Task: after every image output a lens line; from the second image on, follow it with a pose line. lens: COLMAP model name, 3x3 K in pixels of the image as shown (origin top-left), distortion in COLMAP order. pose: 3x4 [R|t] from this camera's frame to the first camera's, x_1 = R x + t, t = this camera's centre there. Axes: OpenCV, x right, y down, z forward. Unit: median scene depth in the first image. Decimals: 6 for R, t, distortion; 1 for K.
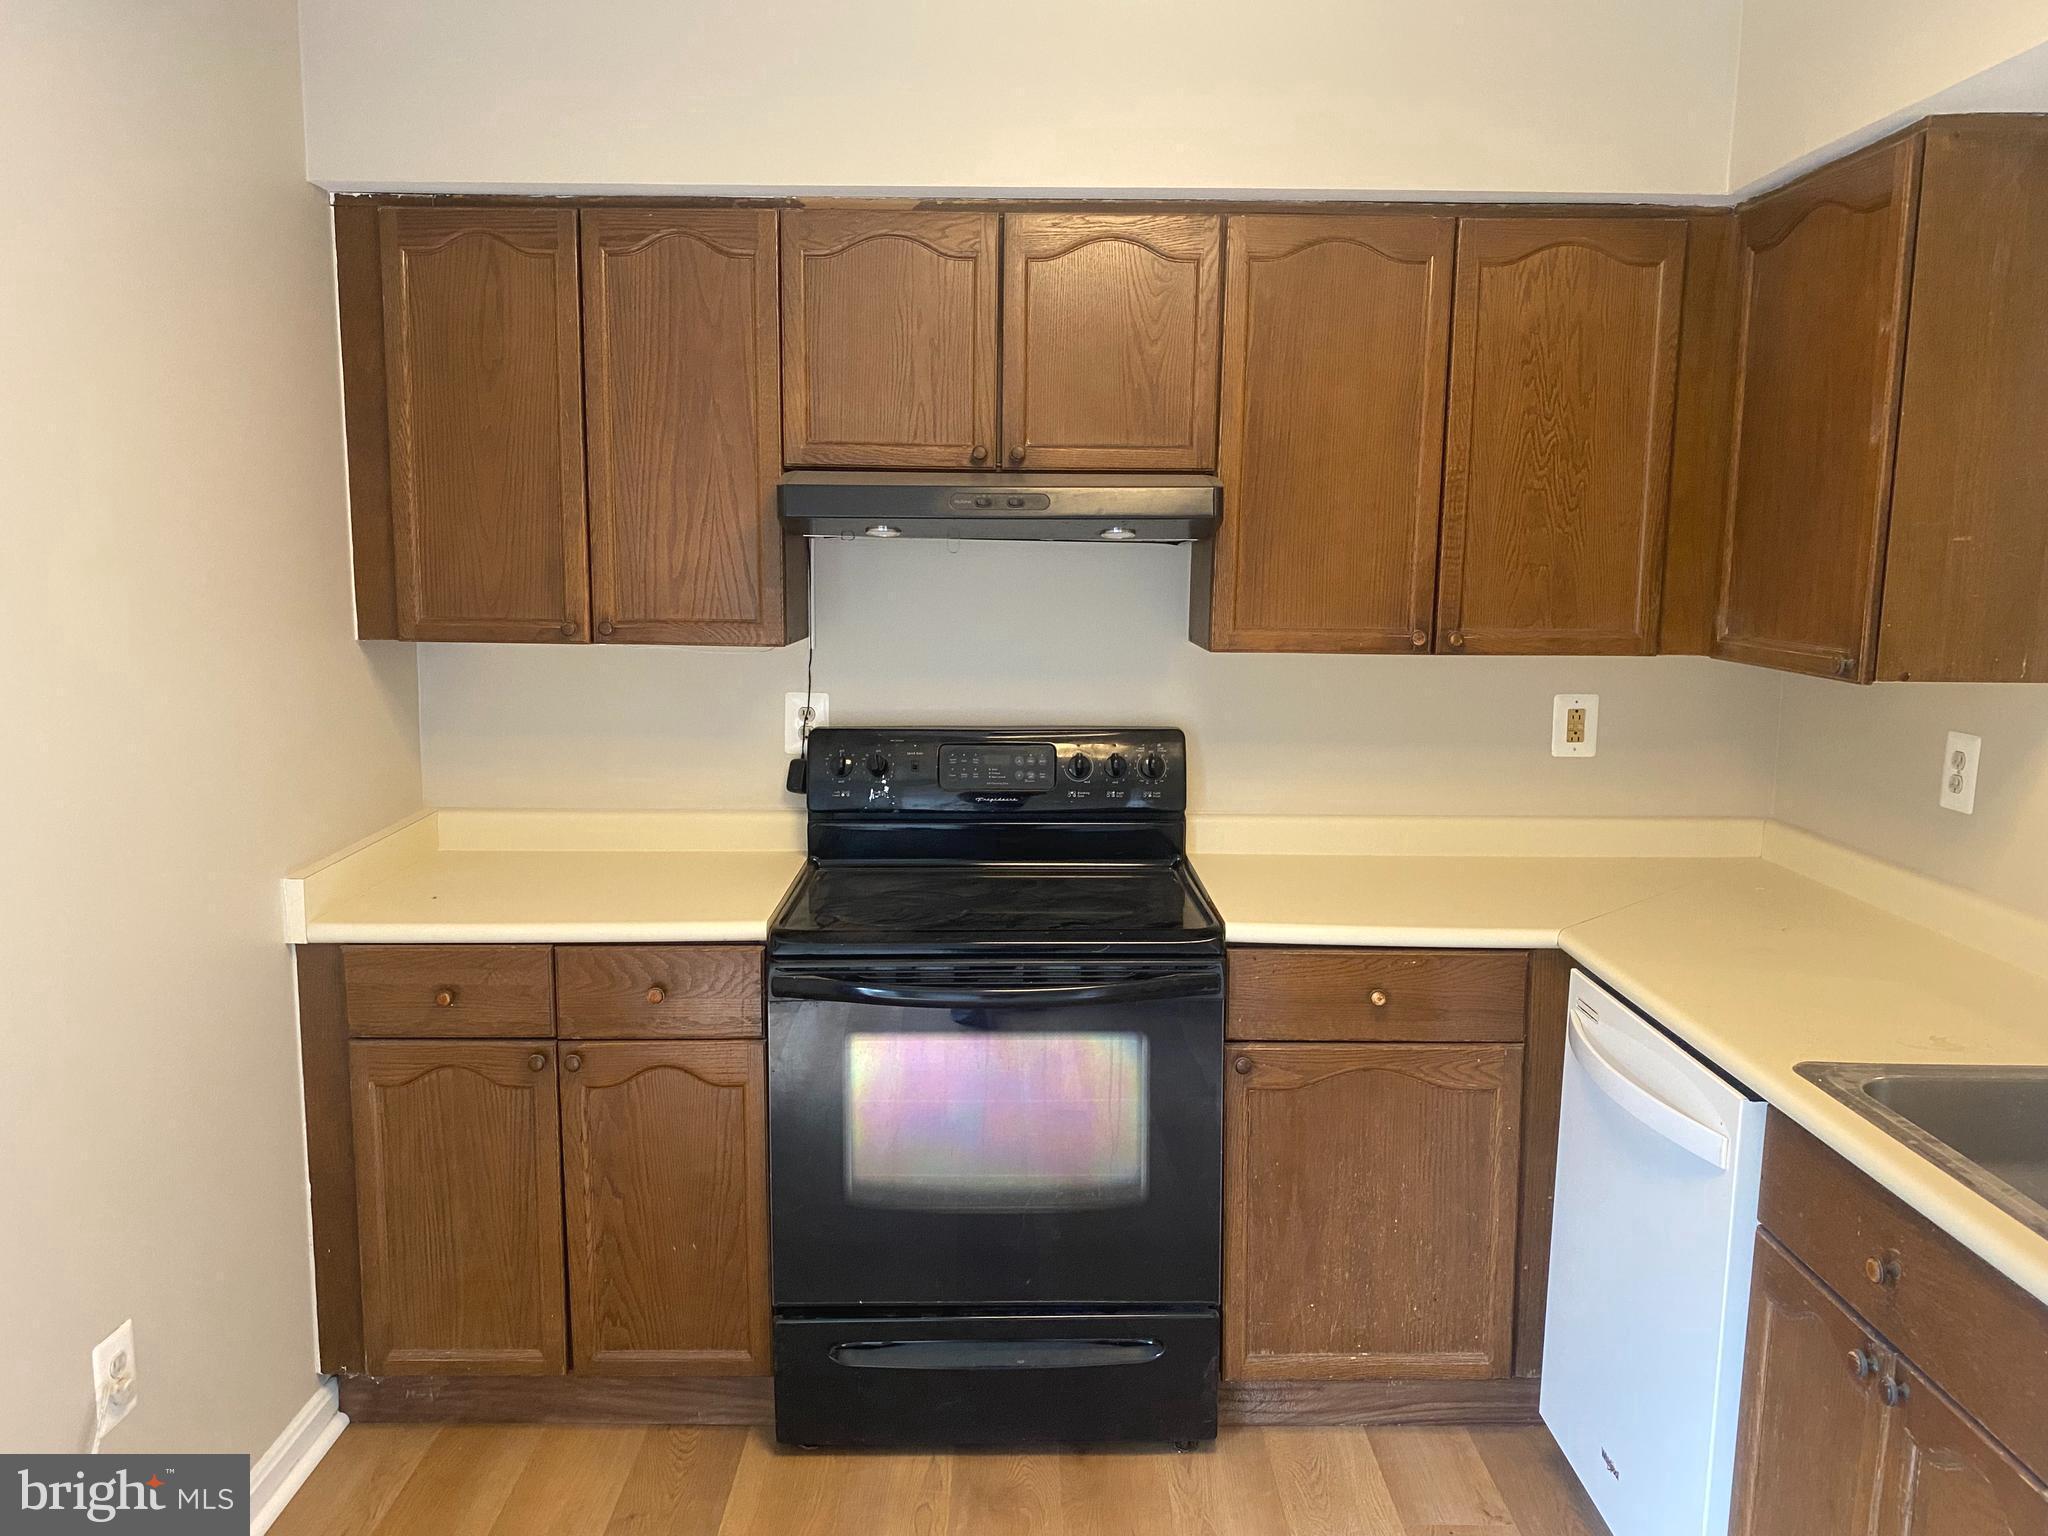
lens RADIAL K [[1522.6, 0, 1028.0], [0, 1522.6, 781.8], [0, 0, 1]] dist [0.082770, -0.143944]
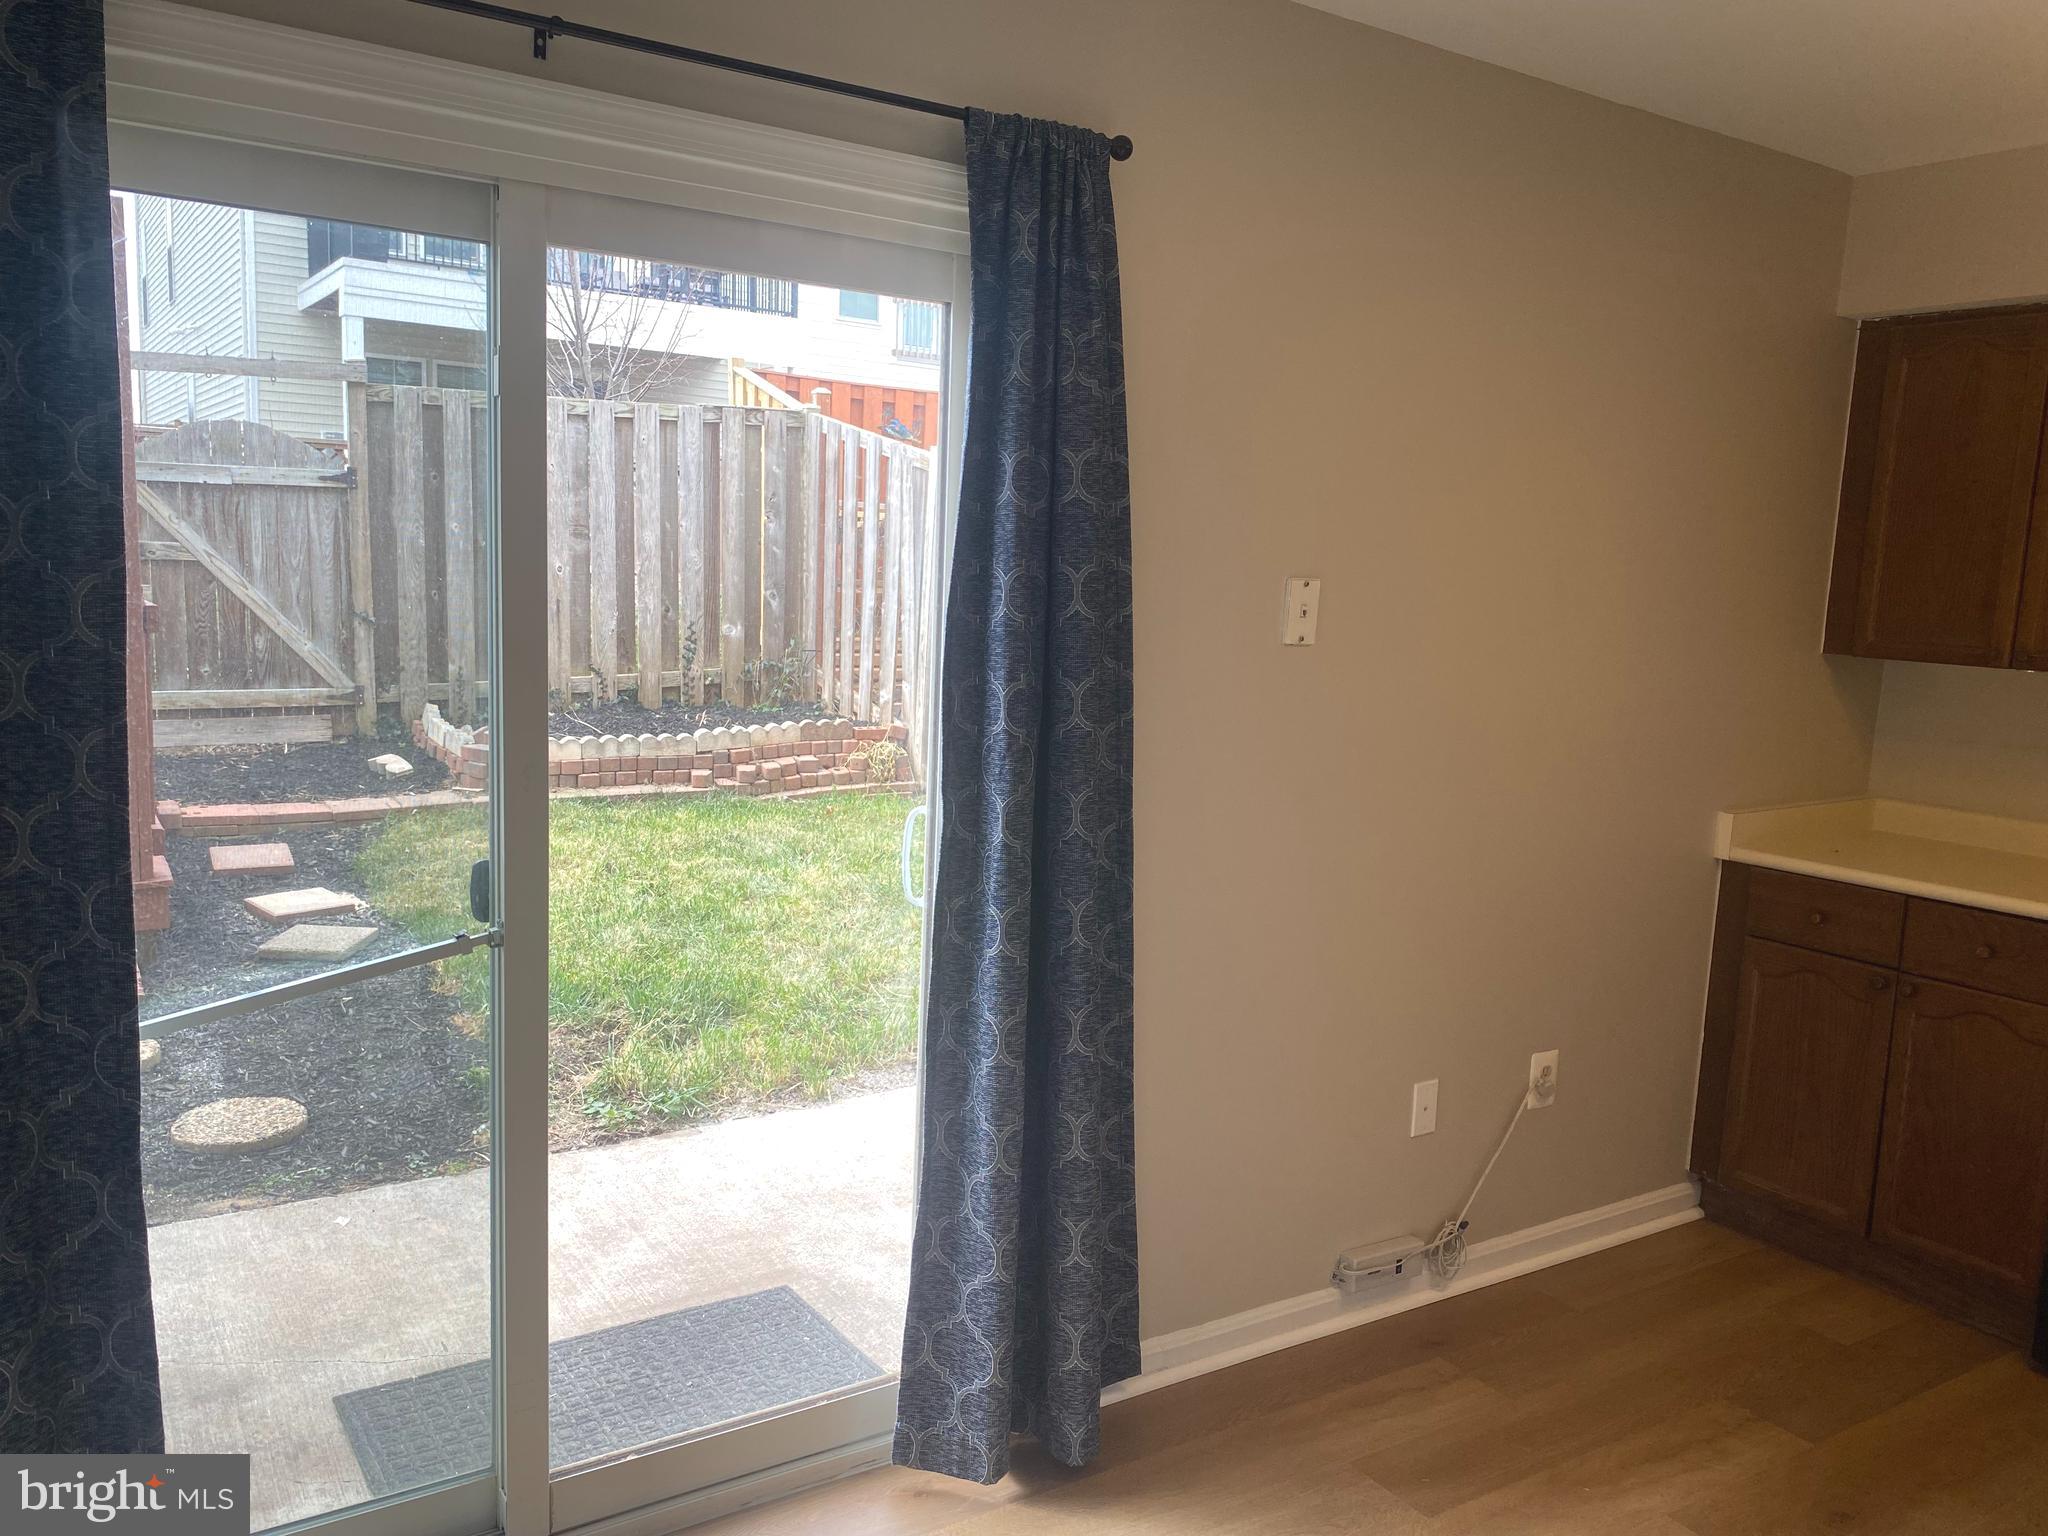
lens RADIAL K [[1556.0, 0, 1023.5], [0, 1556.0, 776.1], [0, 0, 1]] dist [0.037117, -0.012226]
pose [[0.549496, 0.131228, -0.825126, 0.336103], [-0.160311, 0.985798, 0.050022, 0.057817], [0.819972, 0.104790, 0.562730, -0.331743]]
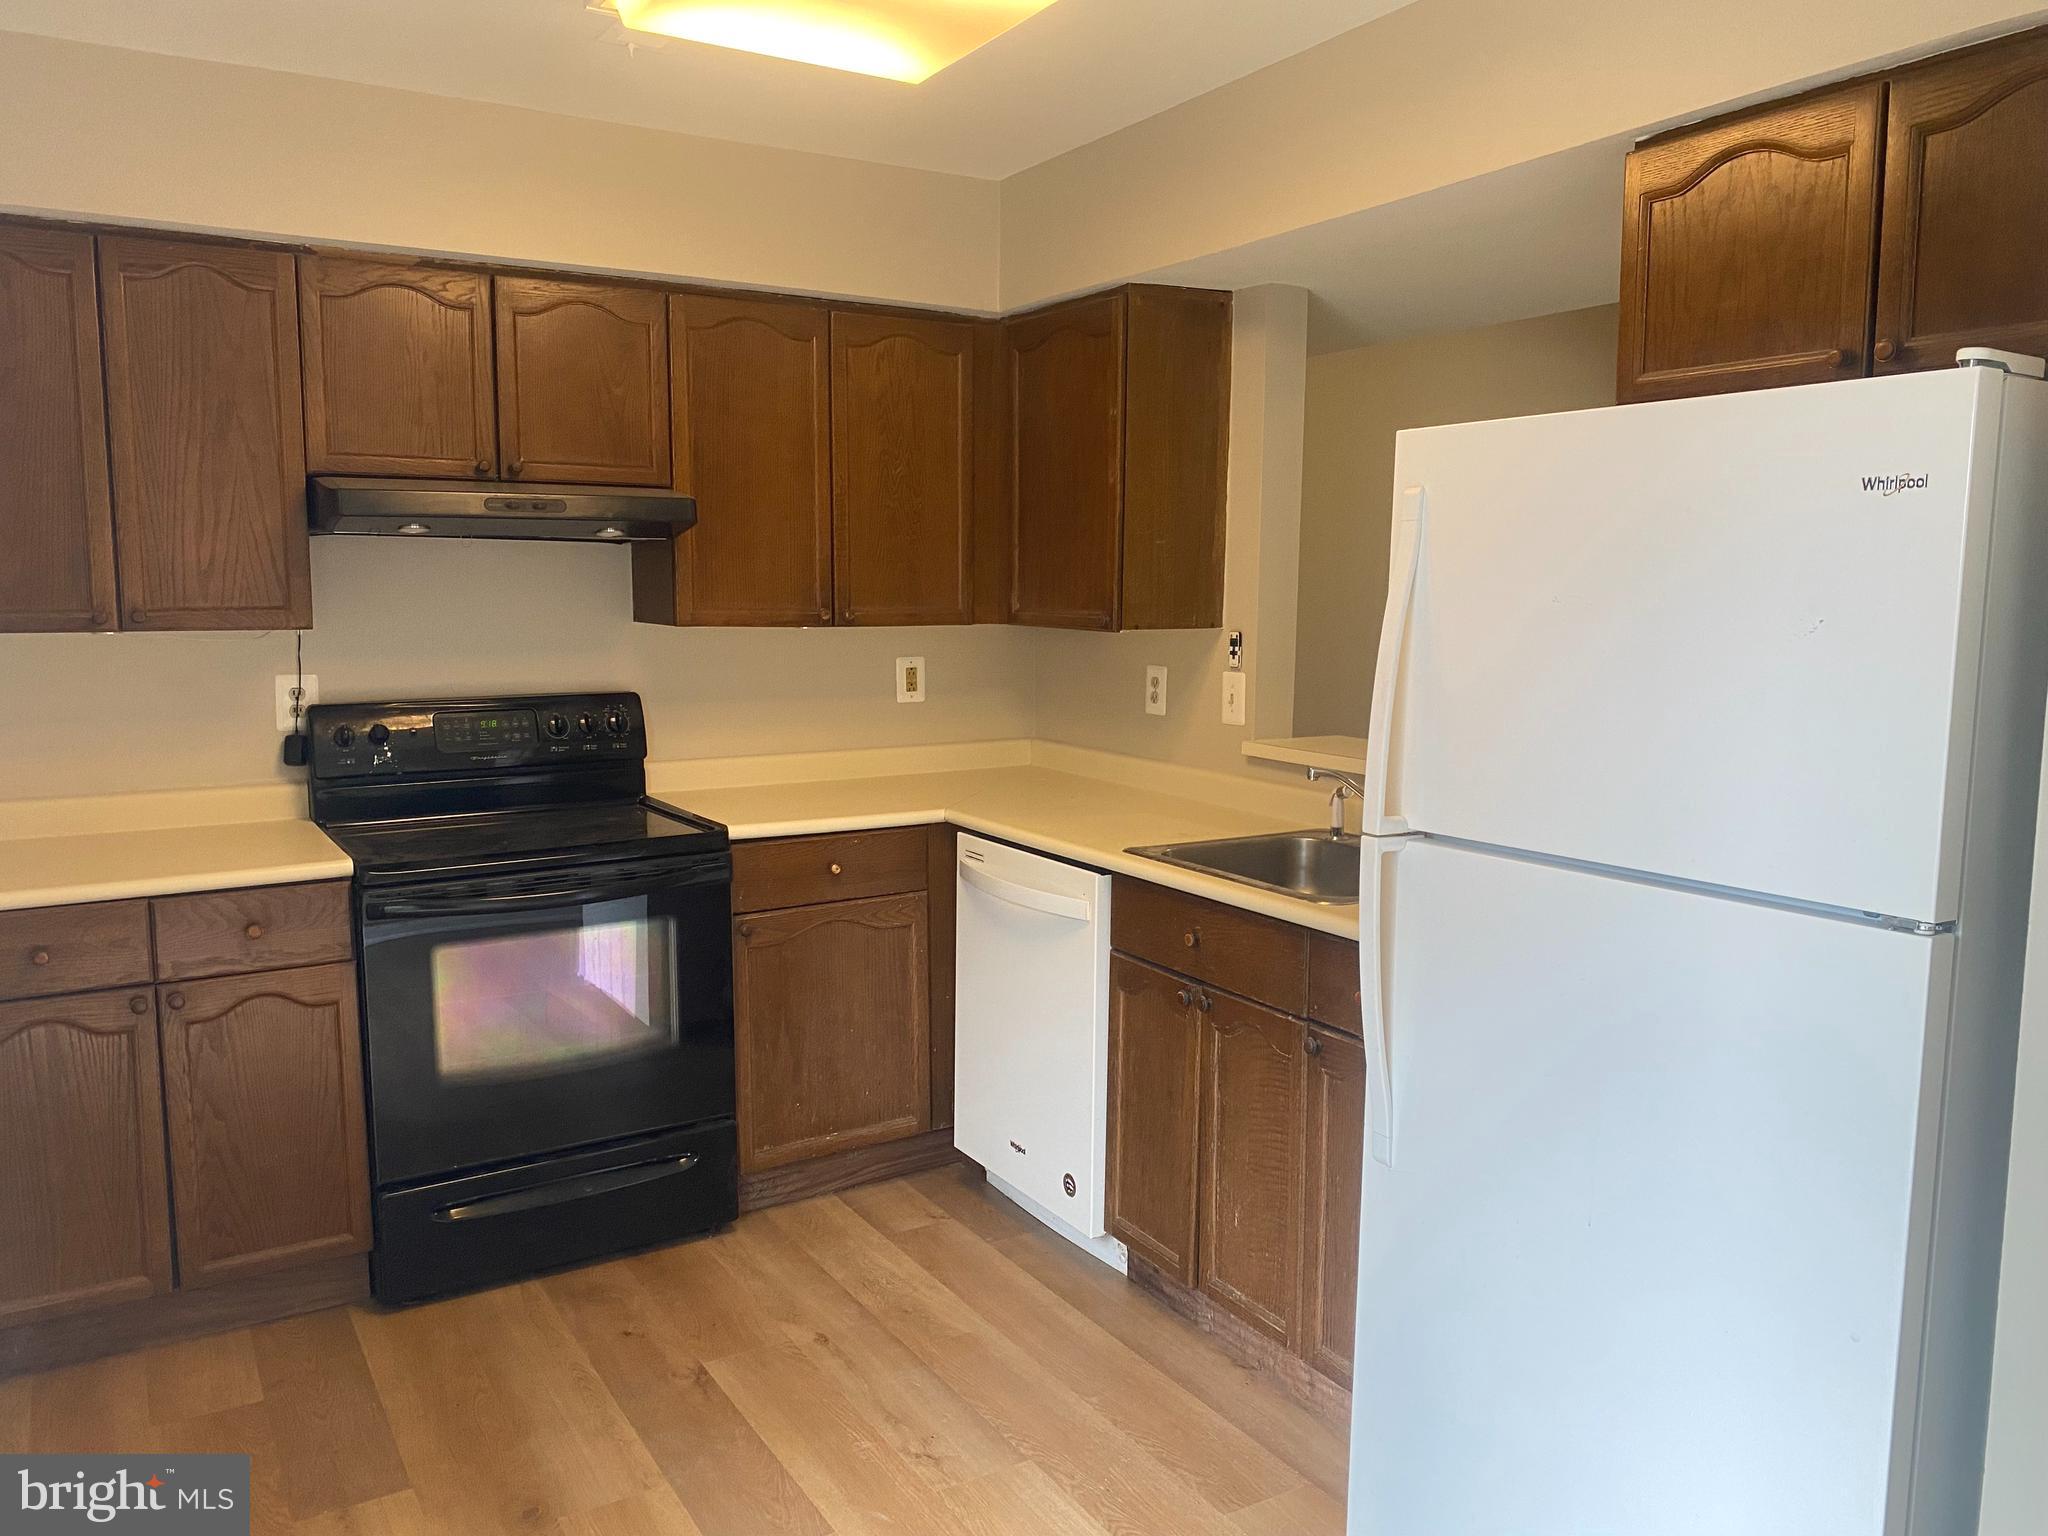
lens RADIAL K [[1522.6, 0, 1028.0], [0, 1522.6, 781.8], [0, 0, 1]] dist [0.082770, -0.143944]
pose [[0.853285, -0.074595, 0.516082, -0.316386], [0.081907, 0.996603, 0.008626, 0.061312], [-0.514972, 0.034910, 0.856496, -0.269316]]
